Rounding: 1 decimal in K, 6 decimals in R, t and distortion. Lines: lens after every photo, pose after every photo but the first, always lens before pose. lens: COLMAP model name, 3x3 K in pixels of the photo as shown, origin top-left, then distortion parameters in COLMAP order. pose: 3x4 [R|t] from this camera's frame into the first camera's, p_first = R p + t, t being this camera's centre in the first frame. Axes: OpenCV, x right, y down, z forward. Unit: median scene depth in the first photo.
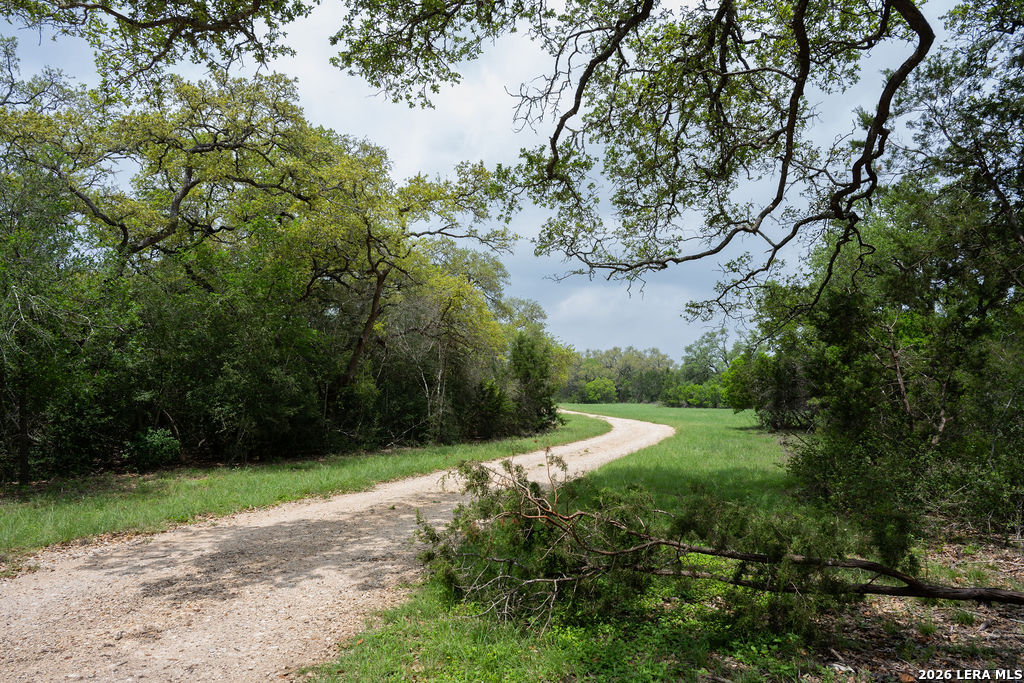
lens RADIAL K [[665.5, 0, 514.1], [0, 665.5, 341.8], [0, 0, 1]] dist [-0.003621, 0.000117]
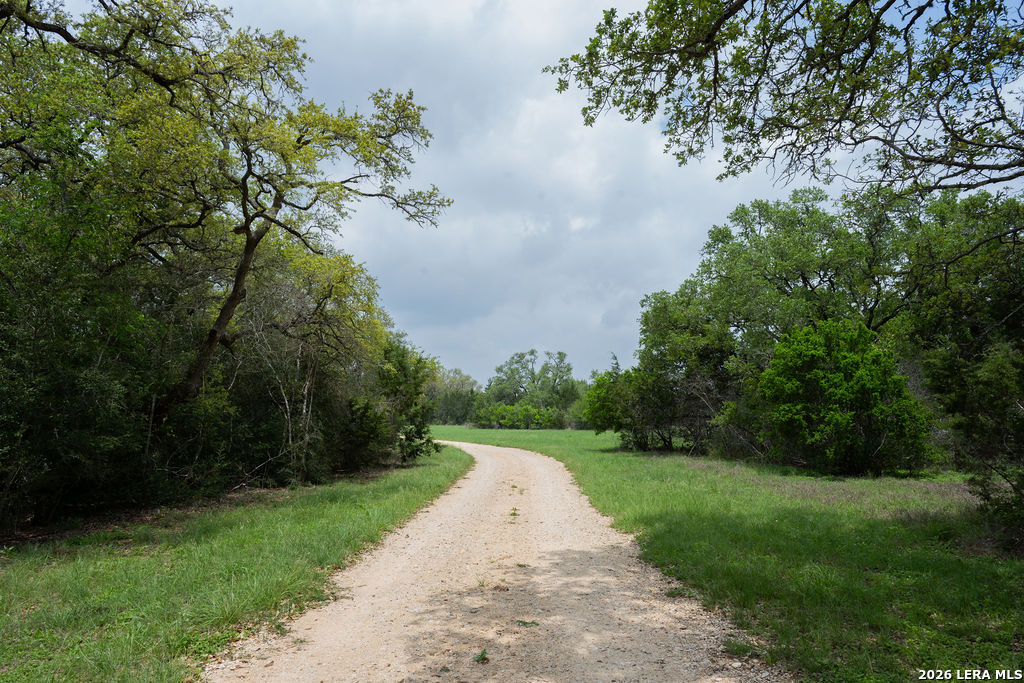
lens RADIAL K [[665.5, 0, 509.6], [0, 665.5, 338.5], [0, 0, 1]] dist [-0.003621, 0.000117]
pose [[0.951136, 0.030585, 0.307253, -0.113571], [-0.019071, 0.999001, -0.040406, 0.017972], [-0.308182, 0.032572, 0.950770, 0.202183]]
